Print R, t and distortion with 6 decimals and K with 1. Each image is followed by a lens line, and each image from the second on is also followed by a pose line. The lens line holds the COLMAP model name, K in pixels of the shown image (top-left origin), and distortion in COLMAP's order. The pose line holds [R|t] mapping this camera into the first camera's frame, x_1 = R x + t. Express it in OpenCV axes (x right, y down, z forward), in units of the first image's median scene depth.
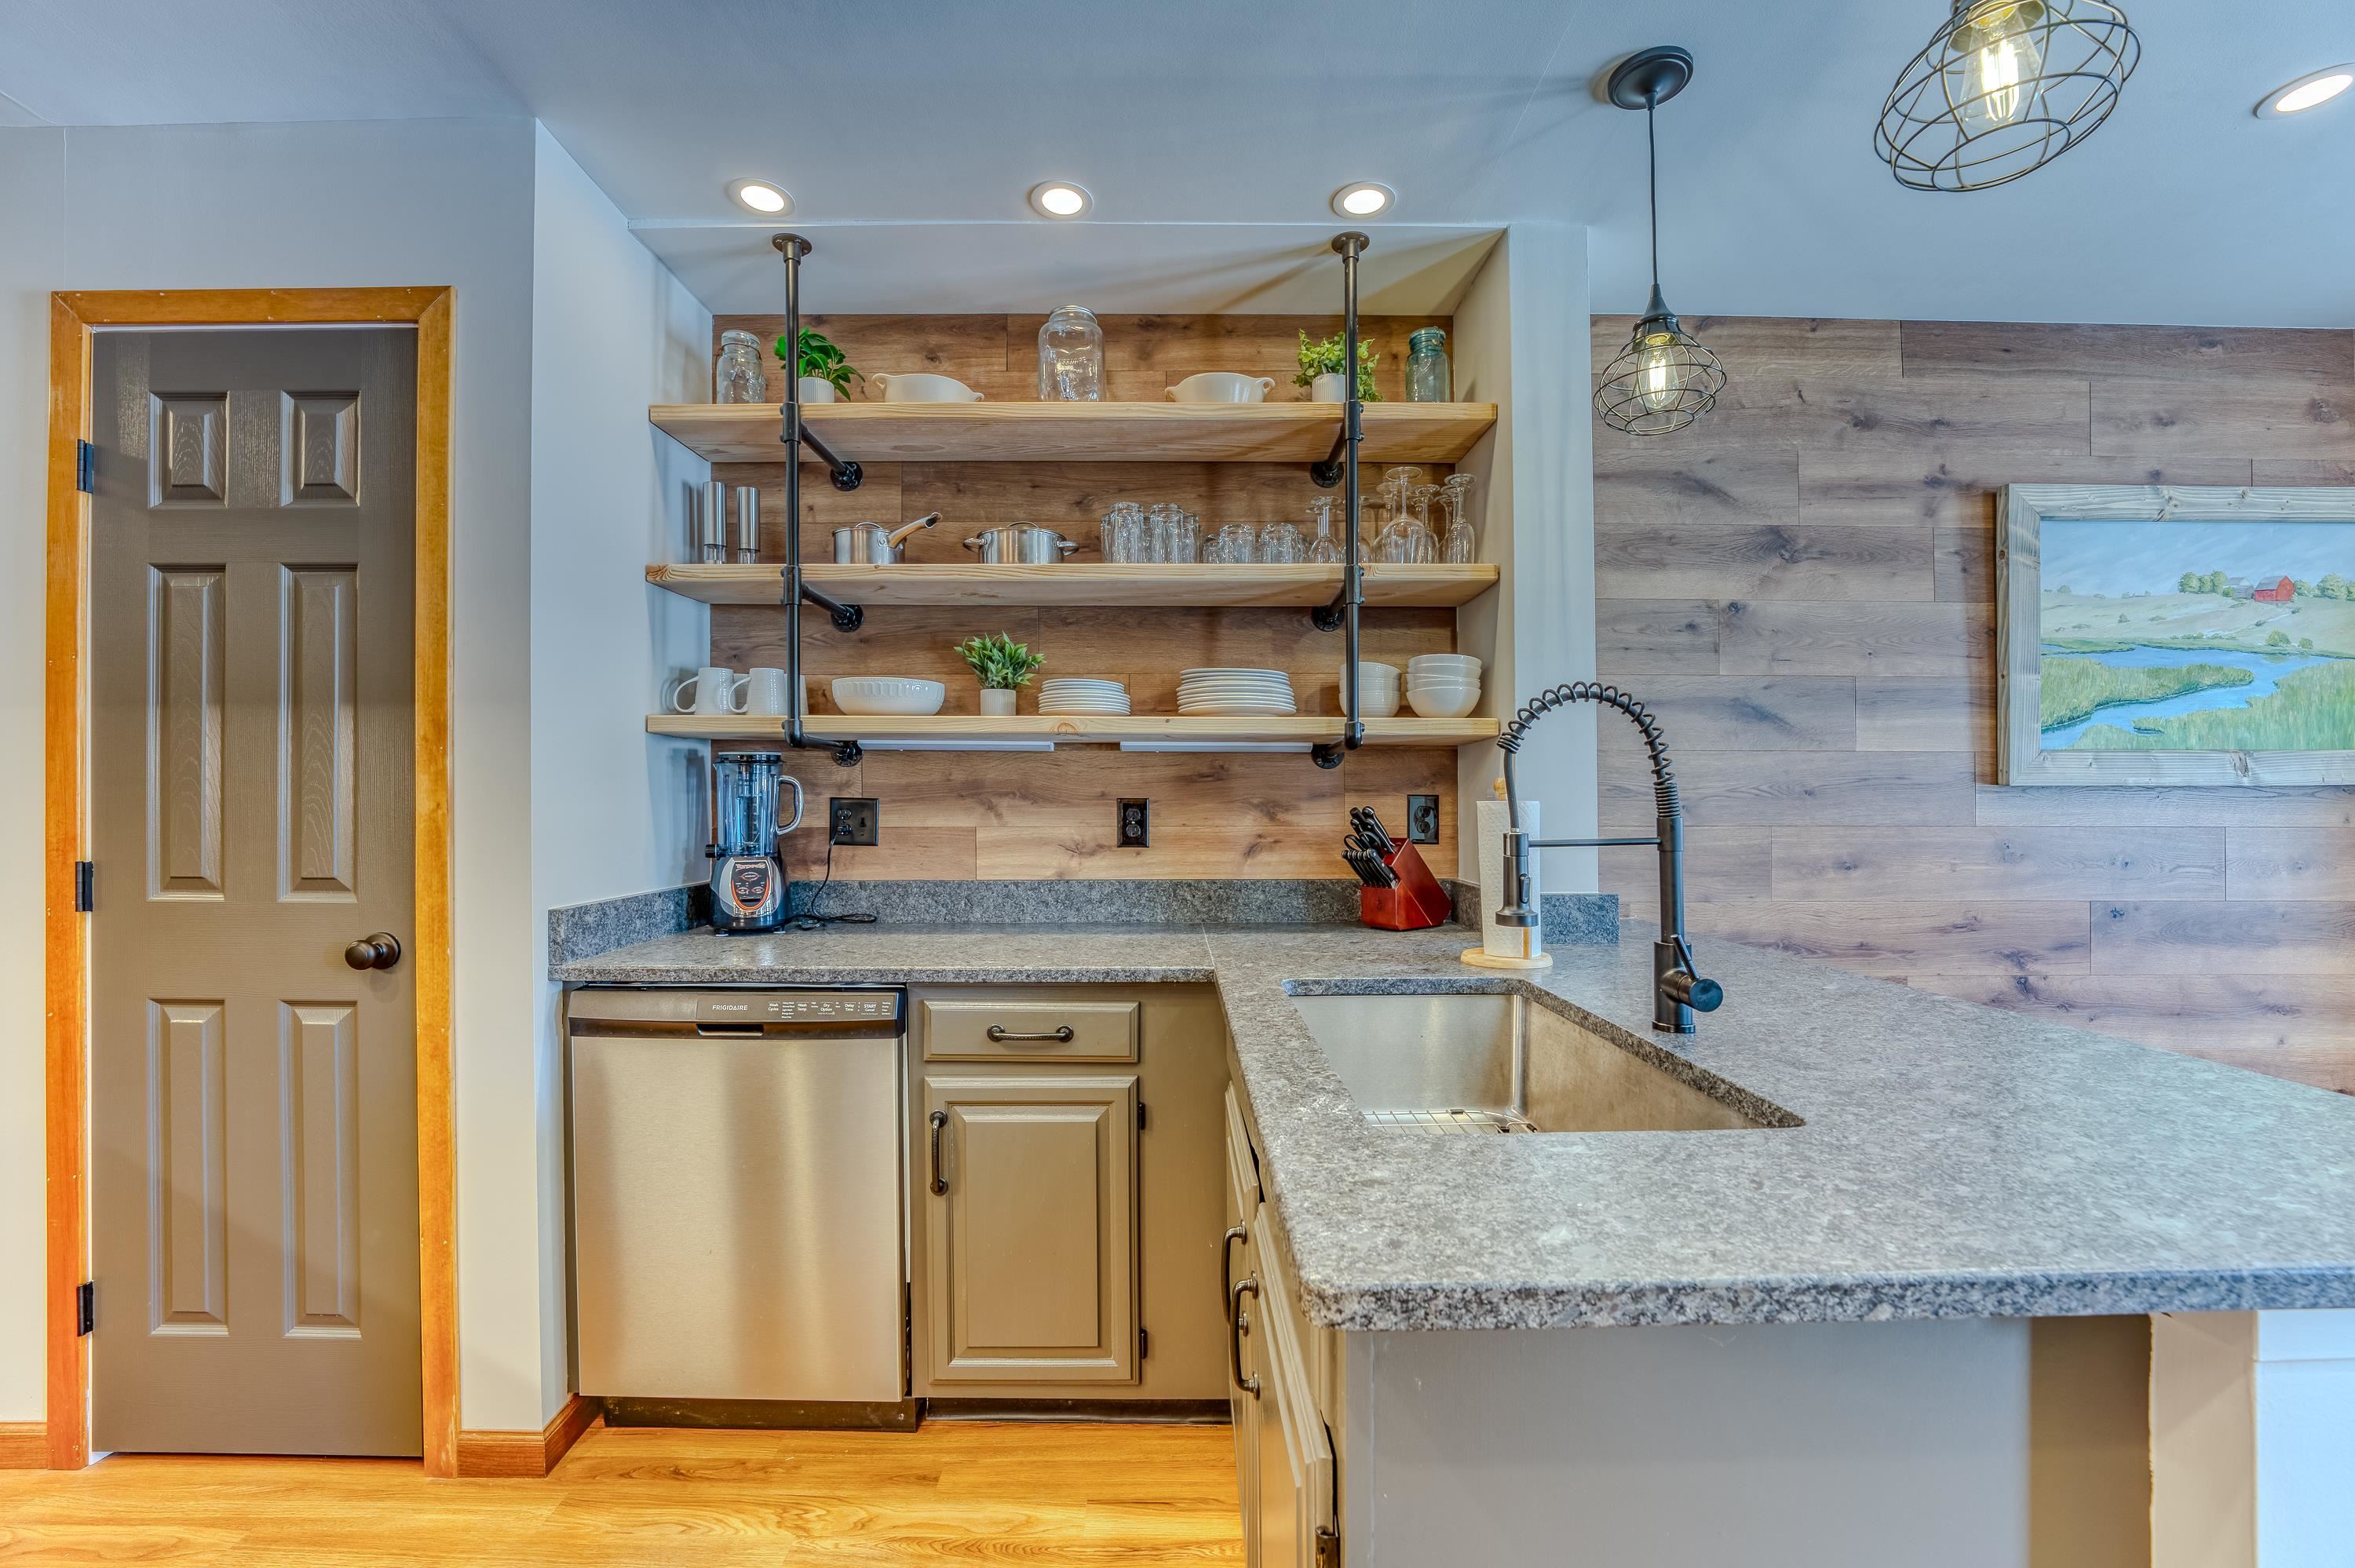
lens RADIAL K [[952.1, 0, 1158.1], [0, 952.1, 797.9], [0, 0, 1]] dist [-0.024832, 0.003496]
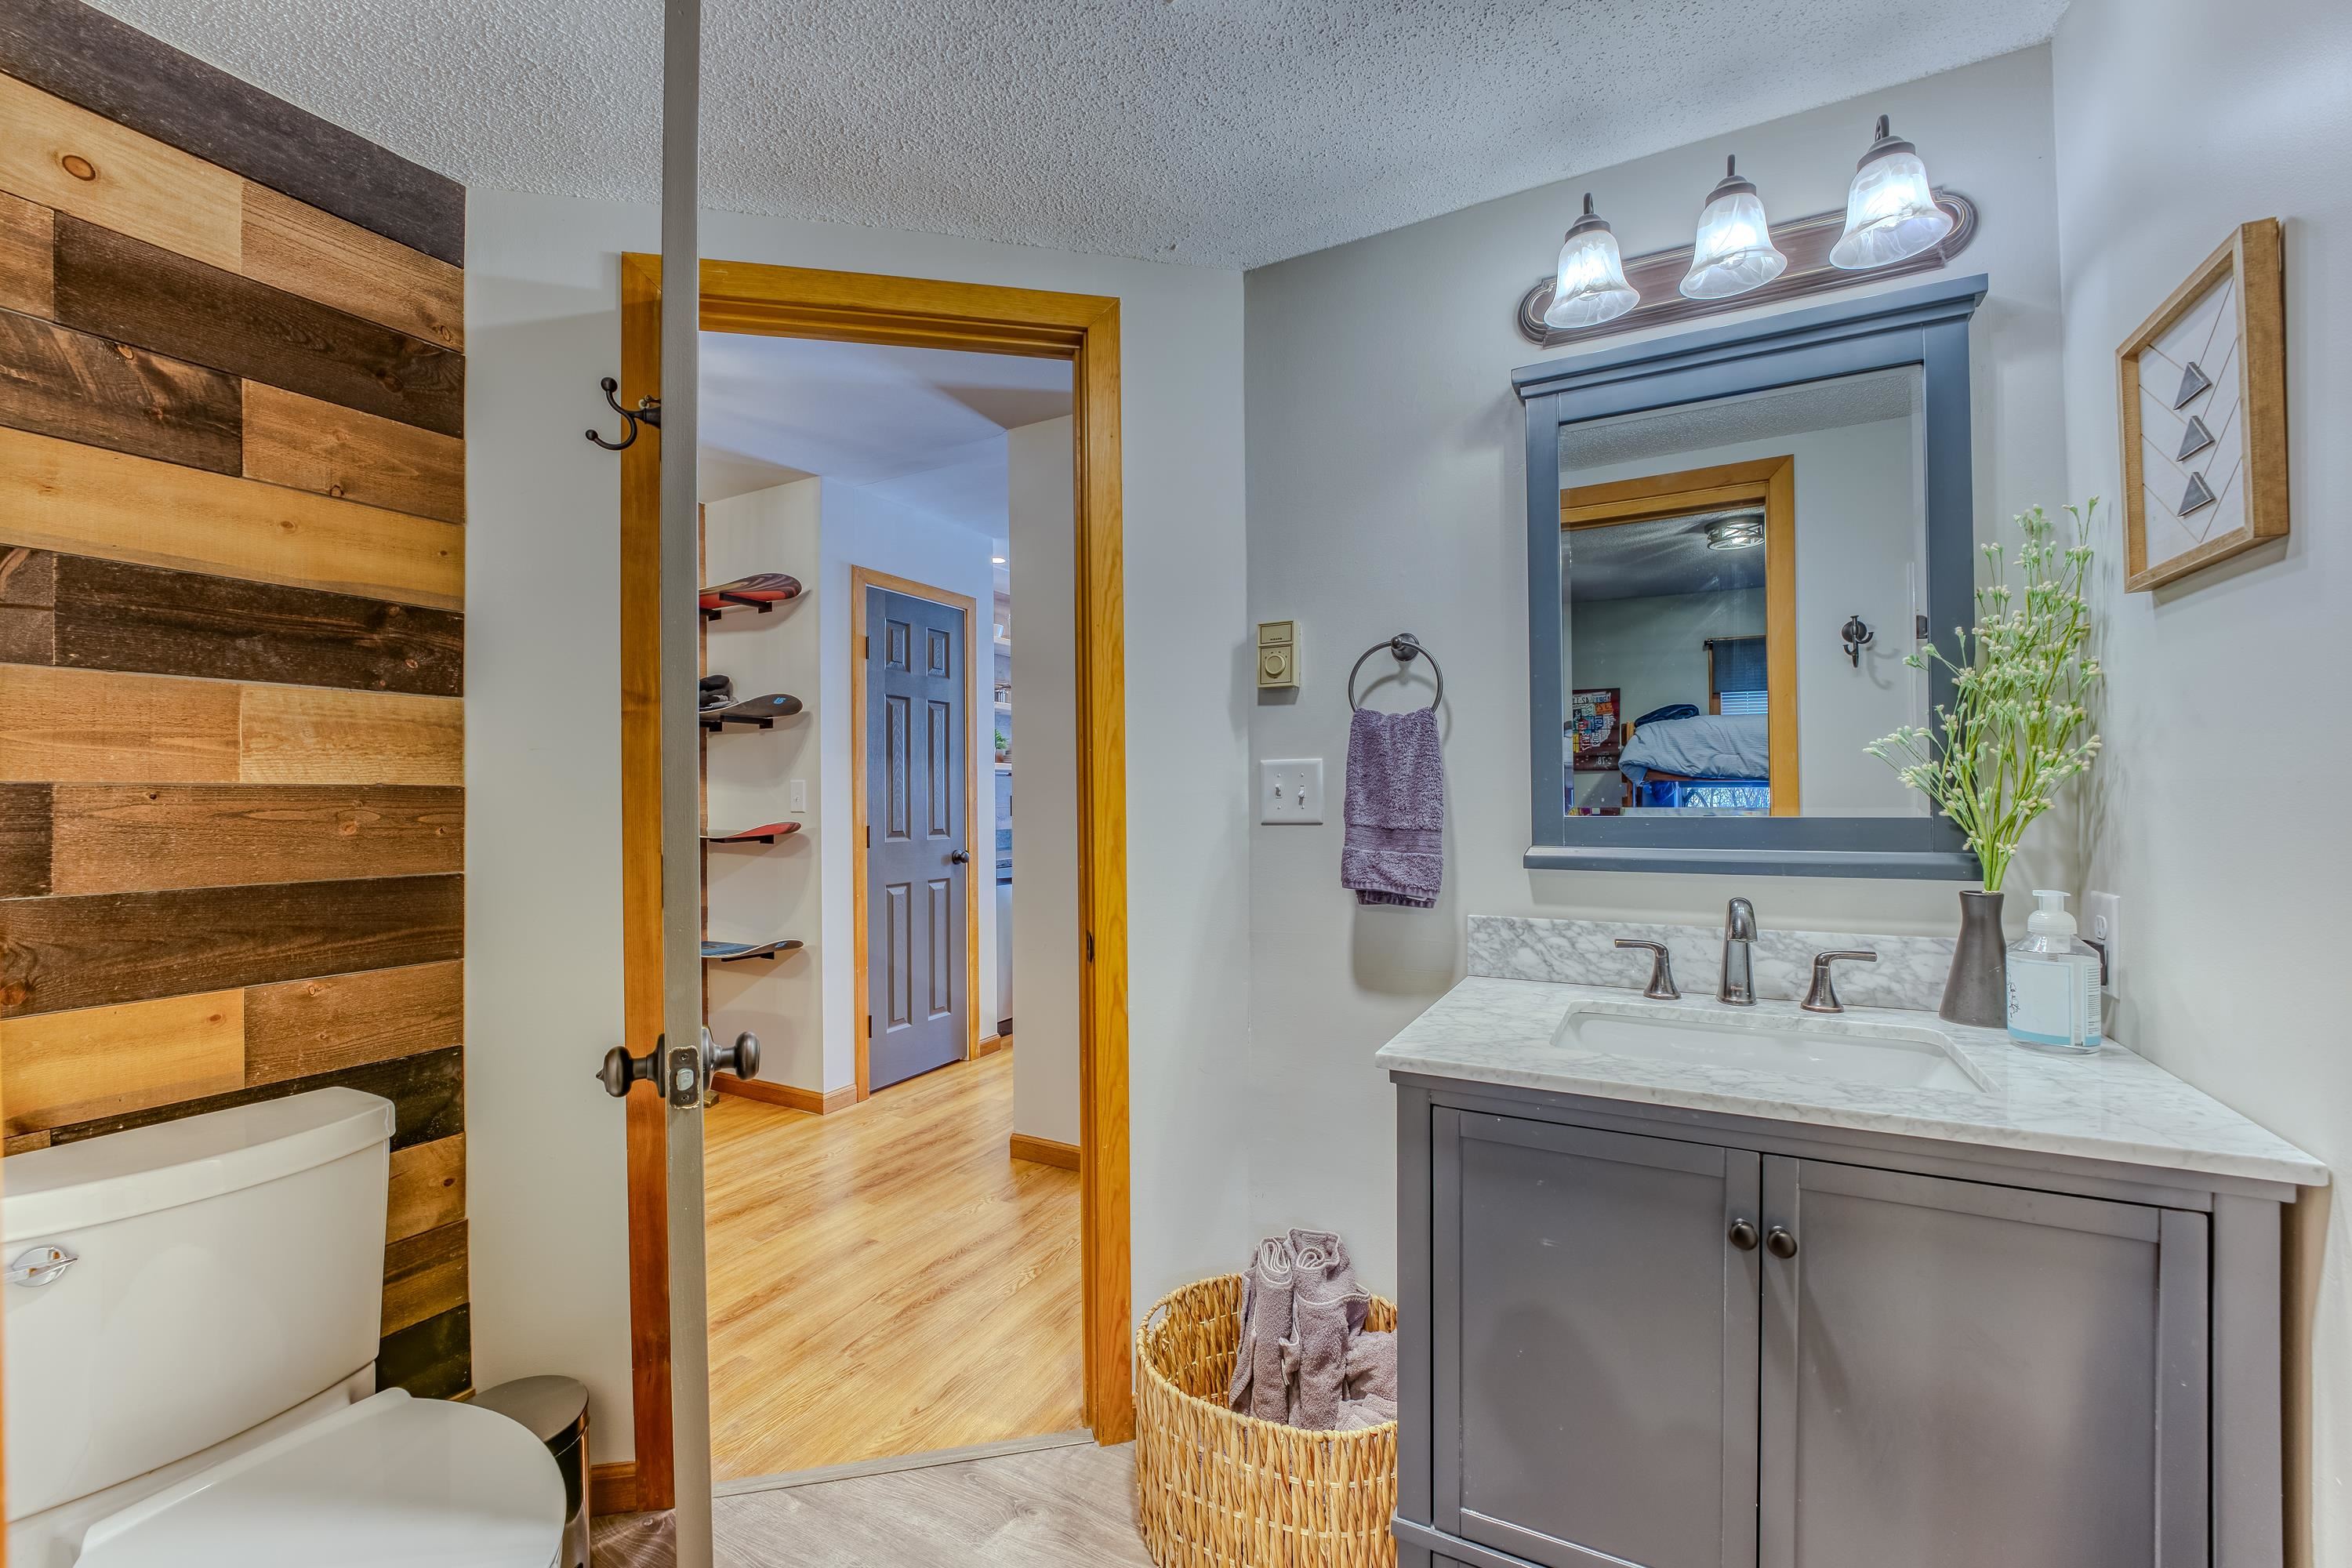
lens RADIAL K [[951.0, 0, 1152.5], [0, 951.0, 792.9], [0, 0, 1]] dist [-0.024832, 0.003496]
pose [[0.473726, -0.002305, 0.880669, -2.013975], [0.002467, 0.999996, 0.001291, -0.007792], [-0.880669, 0.001561, 0.473730, -0.477075]]
